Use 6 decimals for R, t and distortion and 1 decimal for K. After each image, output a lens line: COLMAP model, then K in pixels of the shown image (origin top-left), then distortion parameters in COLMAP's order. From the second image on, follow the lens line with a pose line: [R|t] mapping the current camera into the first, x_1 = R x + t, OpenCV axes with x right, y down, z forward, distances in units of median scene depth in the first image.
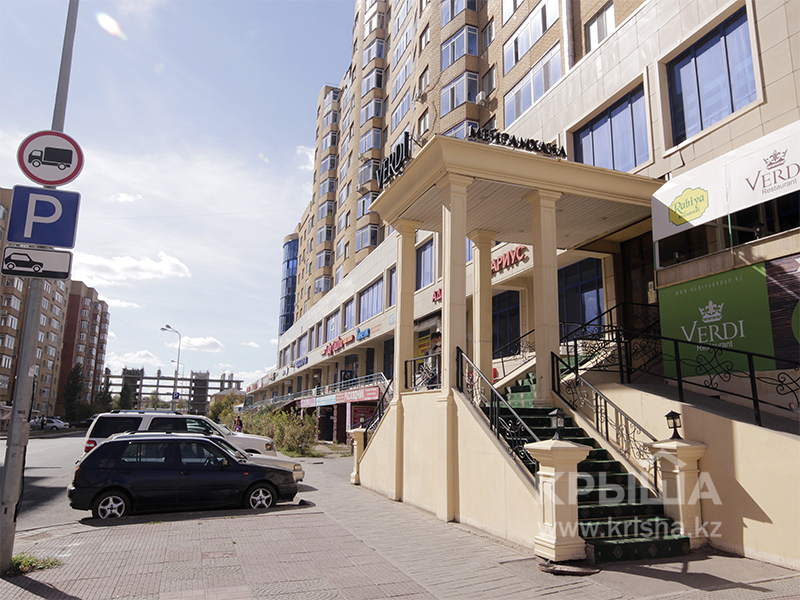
lens RADIAL K [[613.4, 0, 400.0], [0, 613.4, 300.0], [0, 0, 1]] dist [-0.069151, 0.081605]
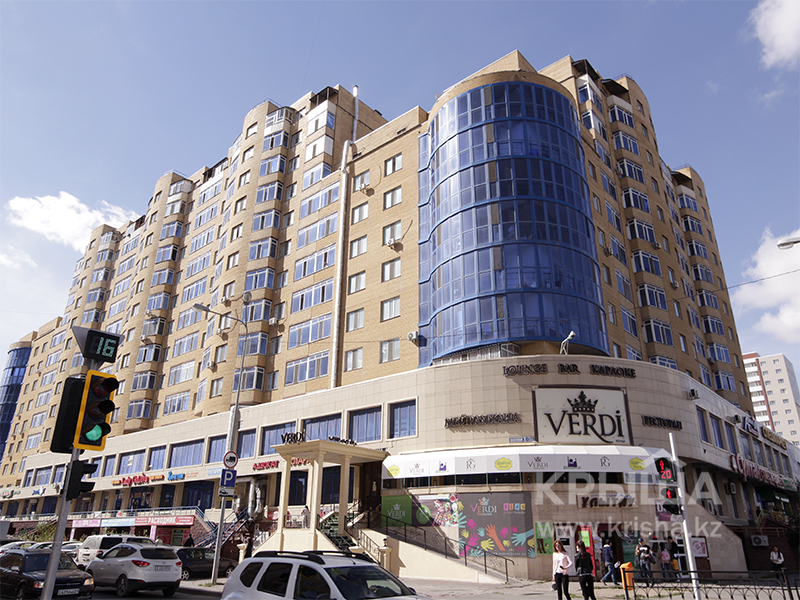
lens RADIAL K [[613.4, 0, 400.0], [0, 613.4, 300.0], [0, 0, 1]] dist [-0.069151, 0.081605]
pose [[0.878139, 0.176456, 0.444675, -0.869353], [-0.093339, 0.974823, -0.202504, -0.309928], [-0.469212, 0.136321, 0.872500, -1.562215]]
